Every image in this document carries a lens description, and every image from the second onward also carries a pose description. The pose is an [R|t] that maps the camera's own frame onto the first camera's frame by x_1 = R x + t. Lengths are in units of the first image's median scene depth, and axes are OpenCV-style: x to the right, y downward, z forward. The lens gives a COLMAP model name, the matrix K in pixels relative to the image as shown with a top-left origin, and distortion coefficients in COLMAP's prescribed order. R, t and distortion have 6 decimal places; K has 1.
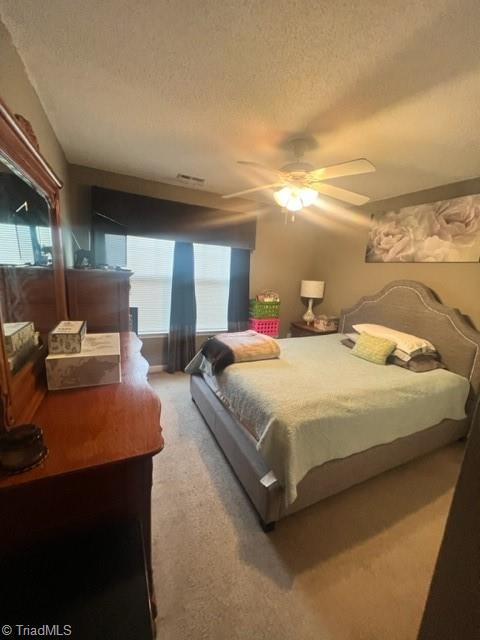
lens RADIAL K [[255.4, 0, 241.3], [0, 255.4, 320.2], [0, 0, 1]] dist [-0.004349, 0.000924]
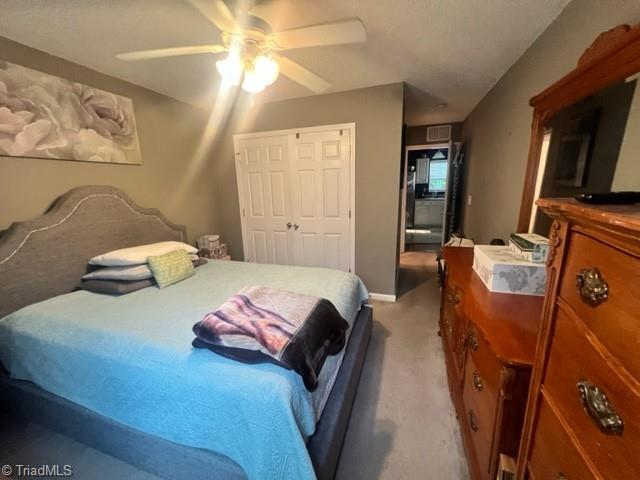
lens RADIAL K [[255.4, 0, 322.0], [0, 255.4, 239.4], [0, 0, 1]] dist [-0.004349, 0.000924]
pose [[-0.714688, -0.197158, 0.671081, -0.374653], [0.106080, 0.917798, 0.382615, -0.237171], [-0.691352, 0.344639, -0.635024, 1.111712]]
